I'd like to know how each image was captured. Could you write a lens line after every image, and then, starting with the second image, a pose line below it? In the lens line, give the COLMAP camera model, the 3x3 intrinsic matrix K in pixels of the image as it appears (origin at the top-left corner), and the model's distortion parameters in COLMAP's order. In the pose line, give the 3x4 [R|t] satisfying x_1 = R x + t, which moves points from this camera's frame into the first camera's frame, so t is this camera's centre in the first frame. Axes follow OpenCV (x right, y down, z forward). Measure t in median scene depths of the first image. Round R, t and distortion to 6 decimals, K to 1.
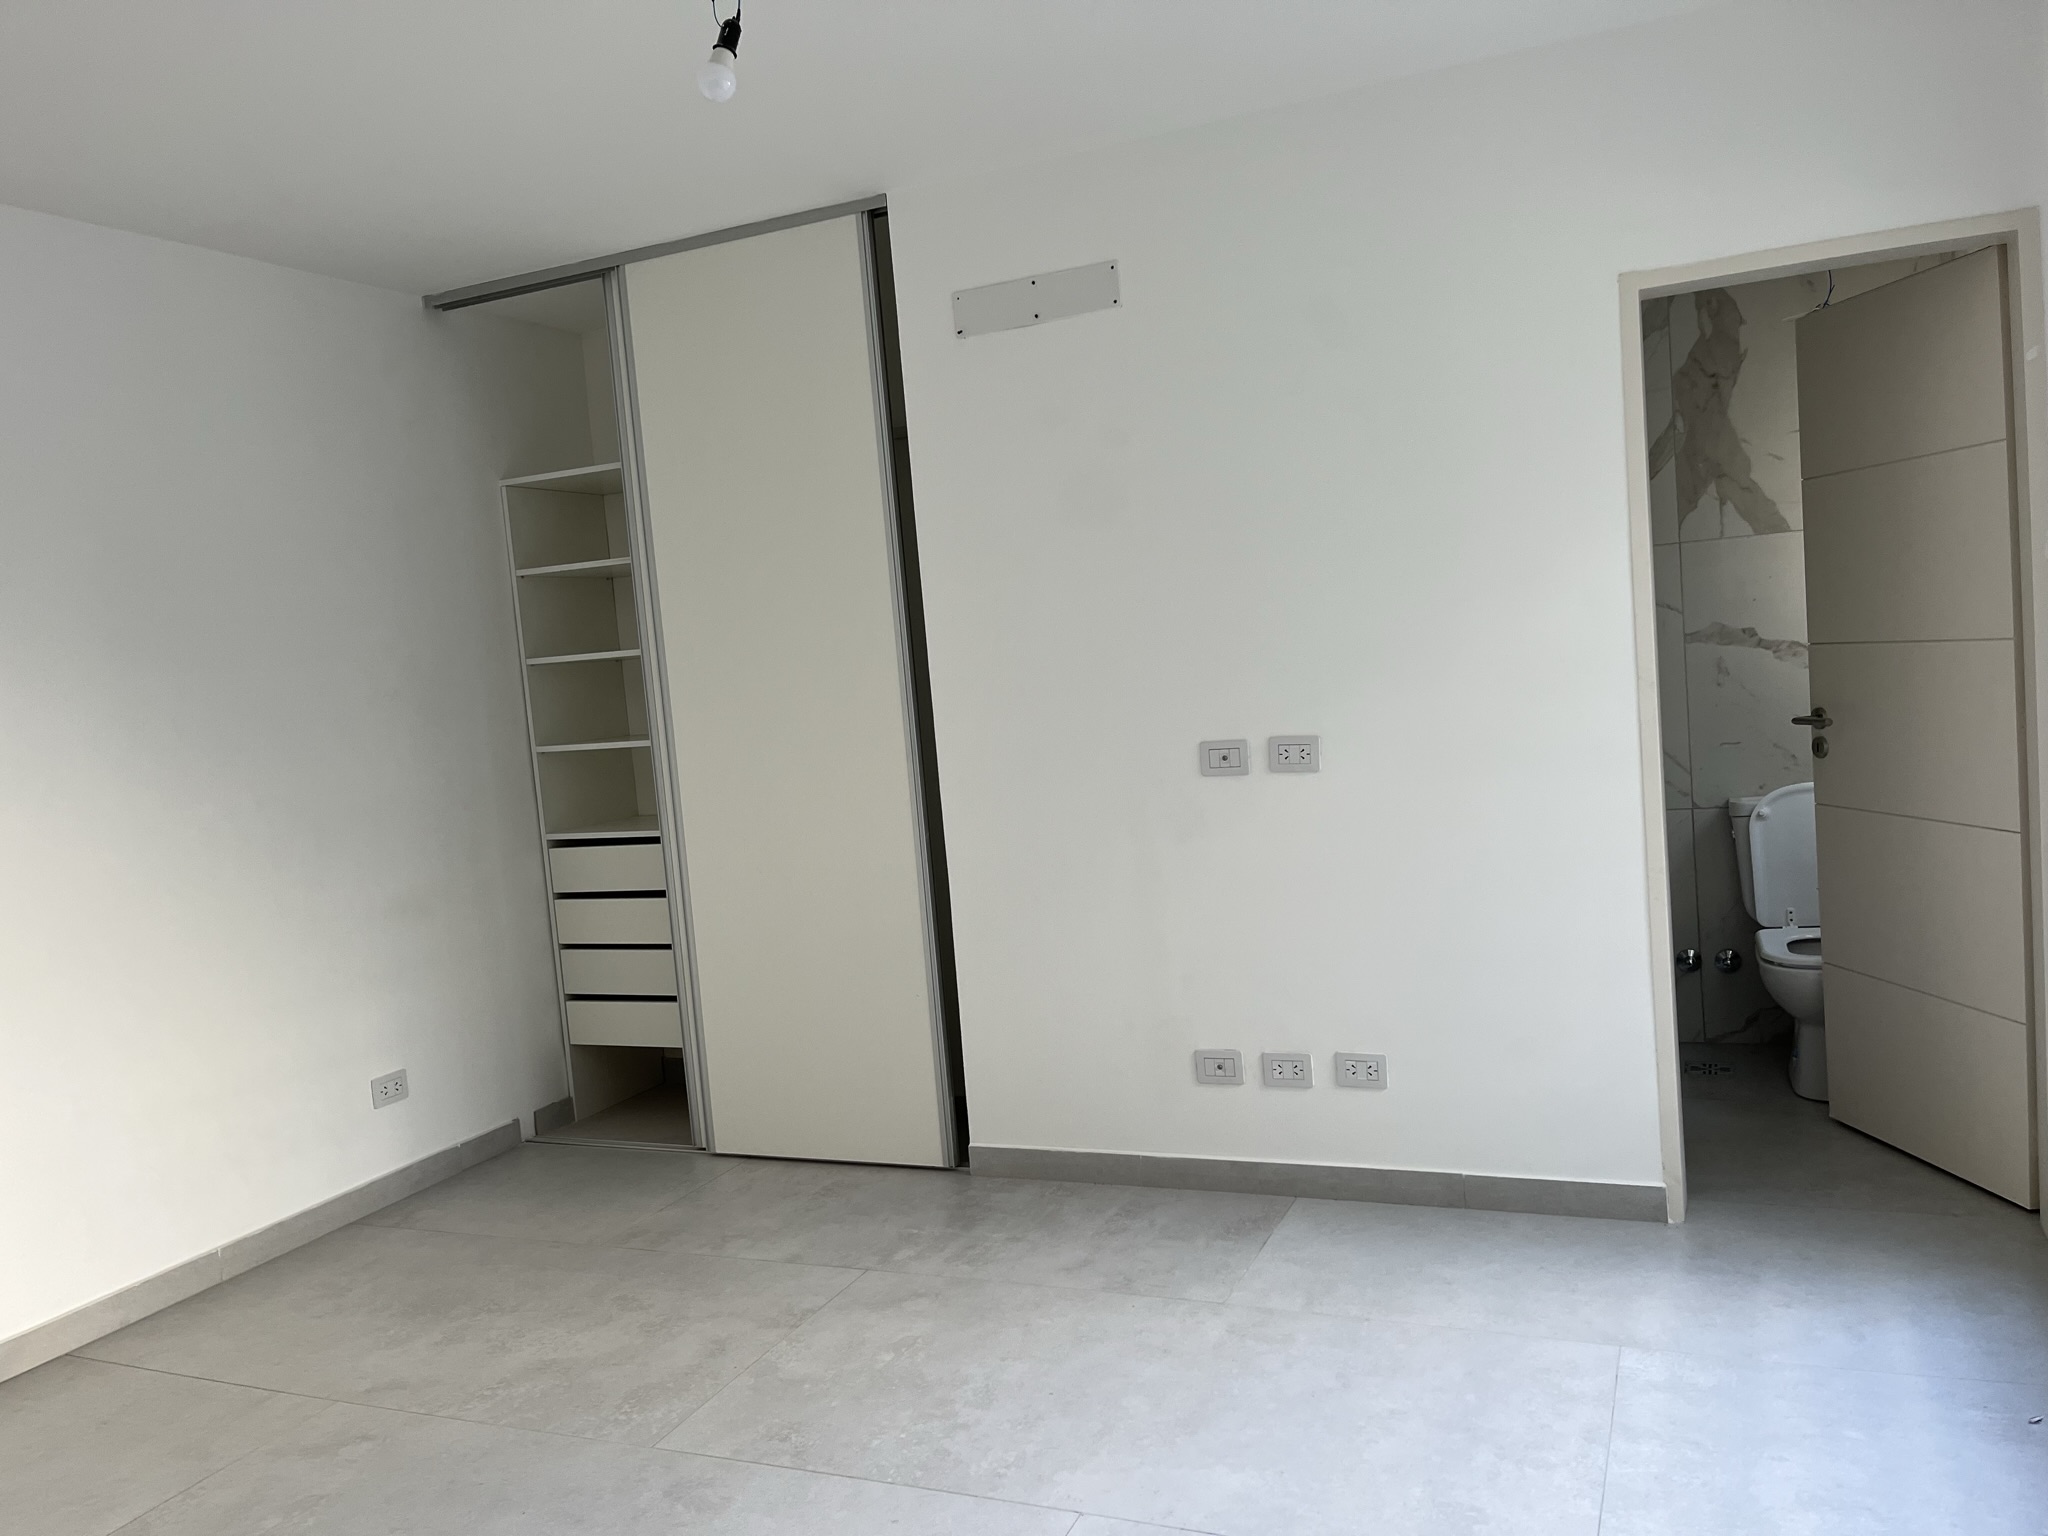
lens RADIAL K [[1550.6, 0, 1031.5], [0, 1550.6, 784.4], [0, 0, 1]] dist [0.070984, -0.093067]
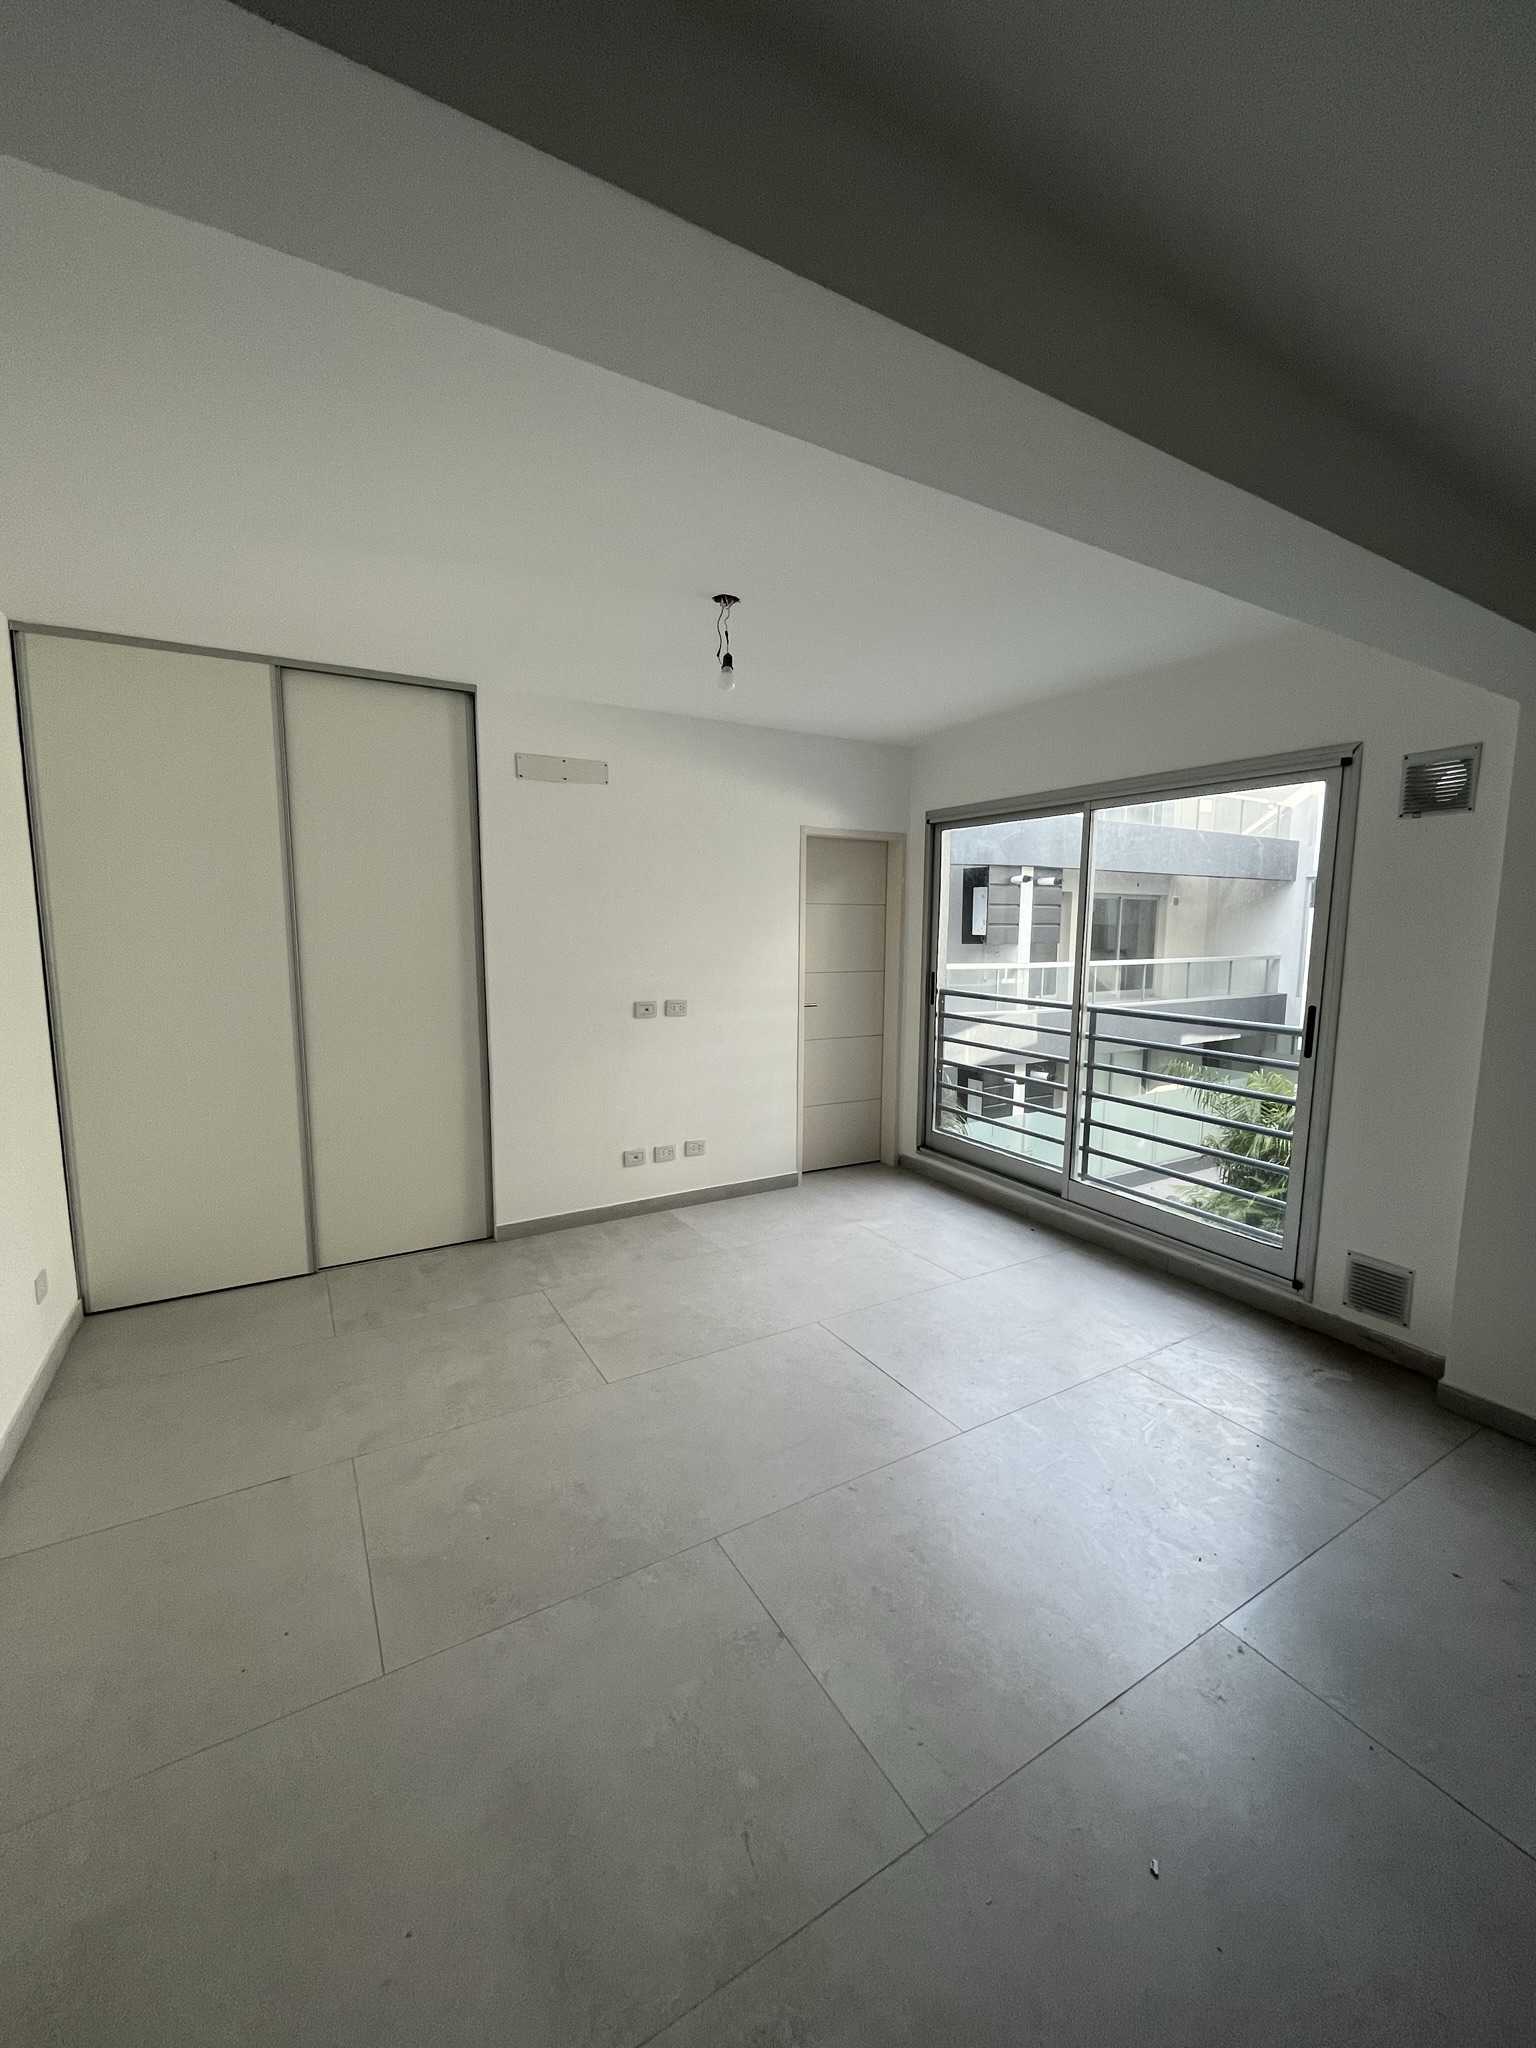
lens RADIAL K [[825.0, 0, 769.4], [0, 825.0, 1027.1], [0, 0, 1]] dist [-0.001477, -0.004342]
pose [[0.580530, -0.016626, 0.814069, -0.697164], [0.011629, 0.999859, 0.012127, -0.005070], [-0.814156, 0.002427, 0.580641, 0.213710]]
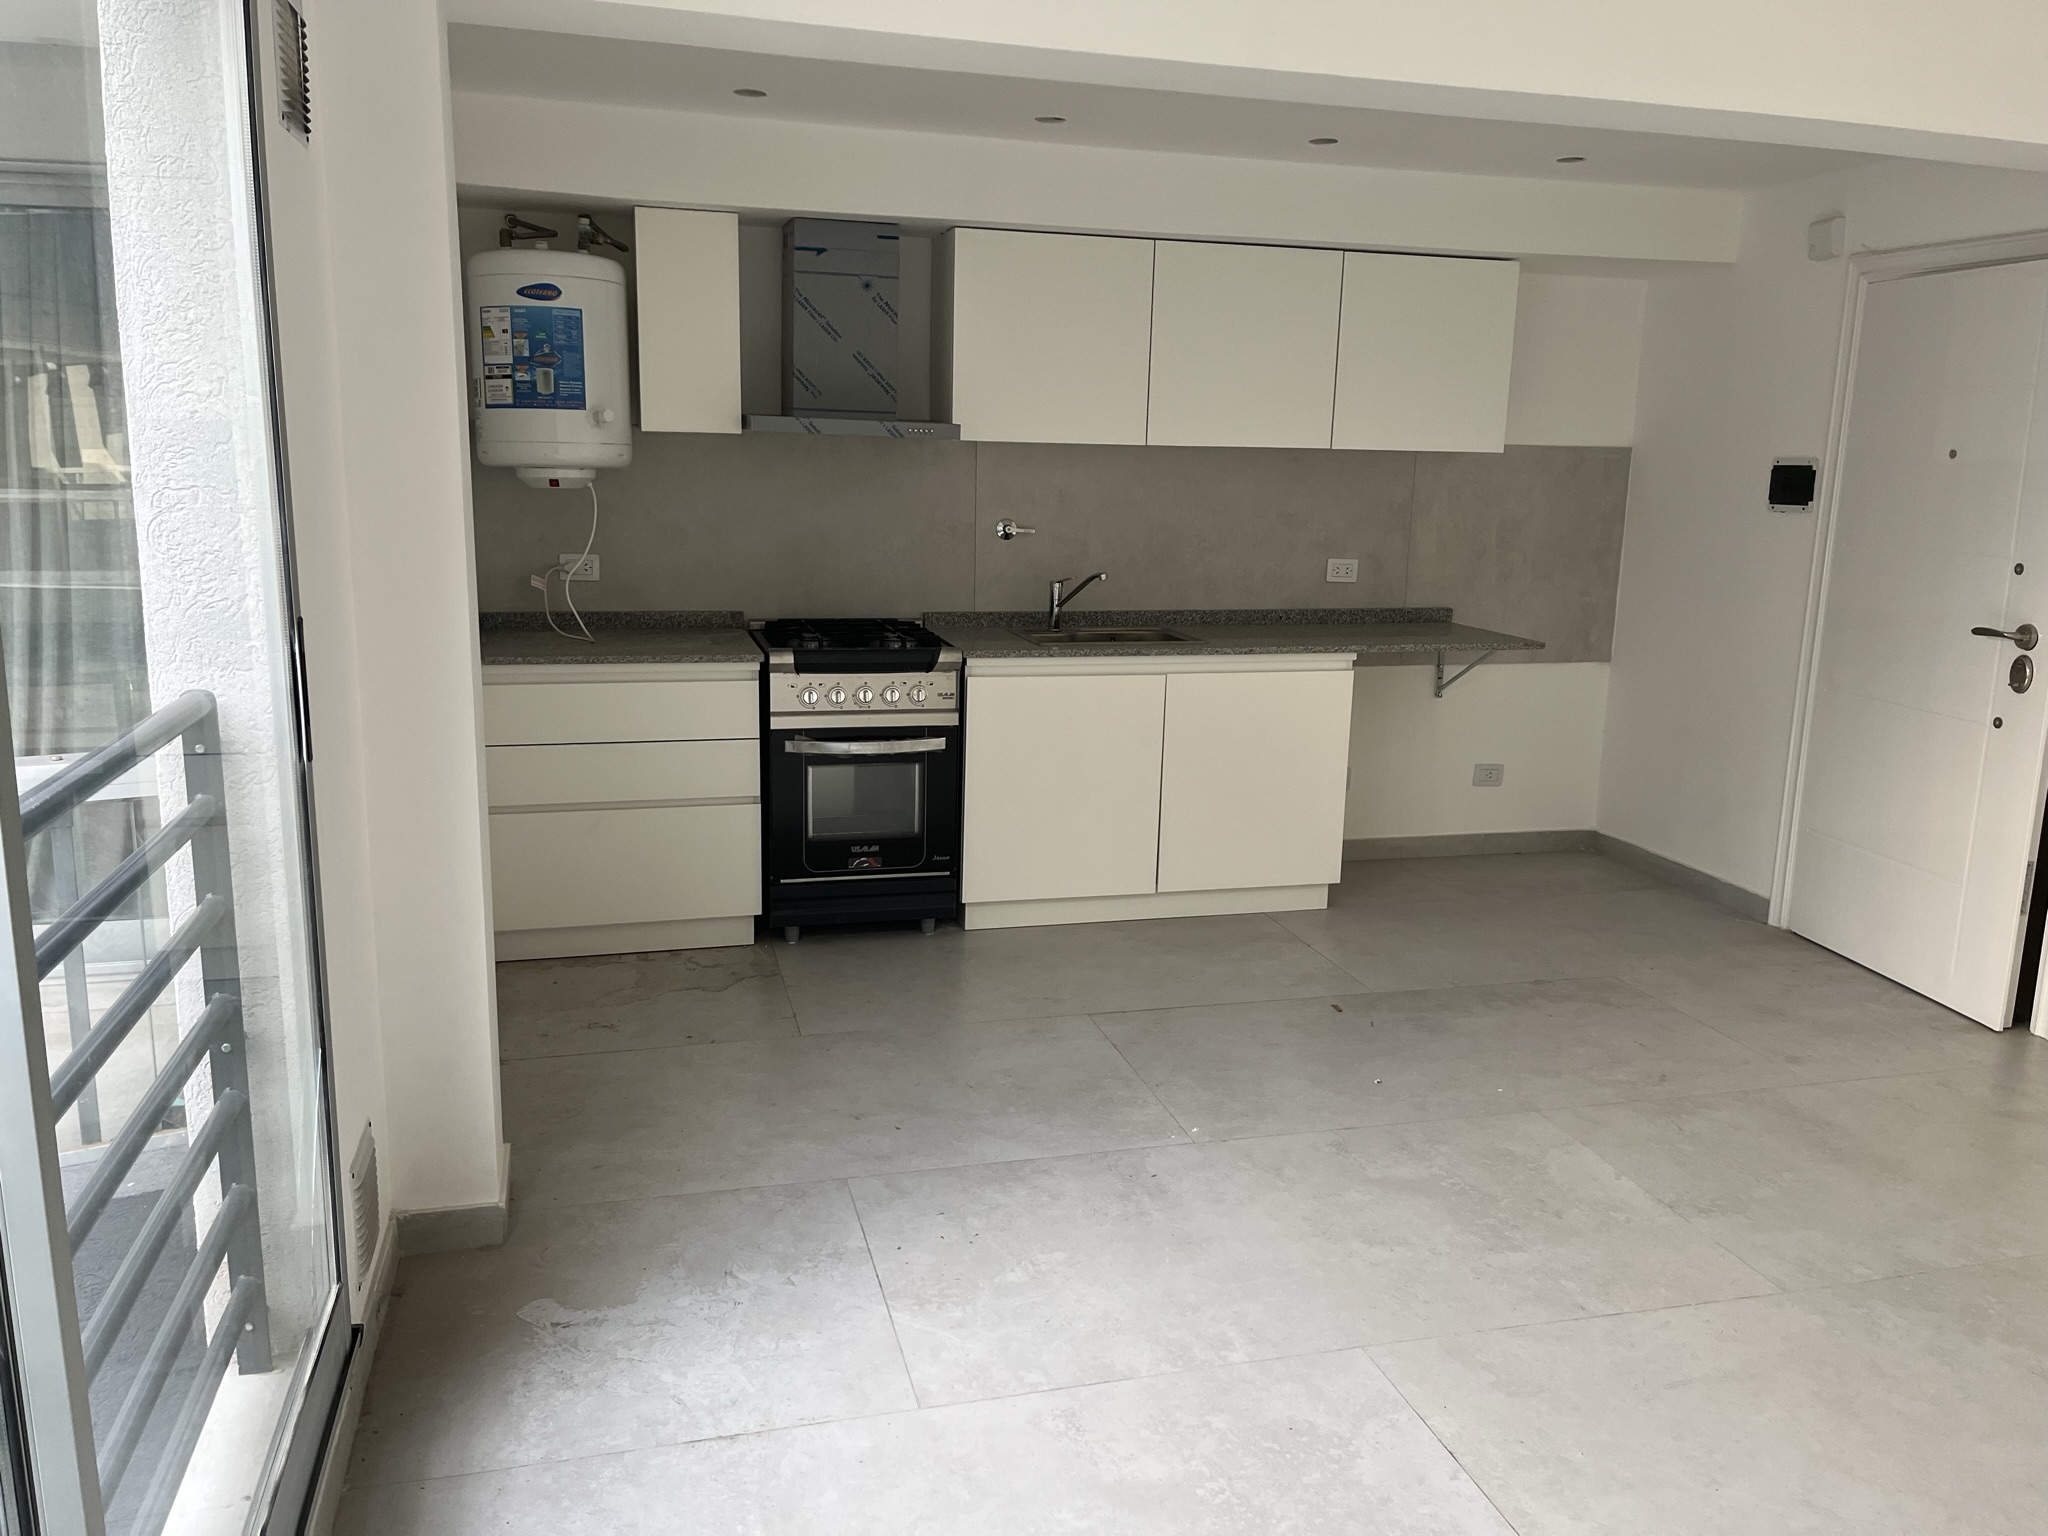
lens RADIAL K [[1544.3, 0, 1024.0], [0, 1544.3, 768.0], [0, 0, 1]] dist [0.066528, -0.079386]
pose [[-0.779336, 0.191532, -0.596616, 0.427674], [-0.008307, 0.948897, 0.315476, -0.137867], [0.626551, 0.250817, -0.737919, 0.837166]]
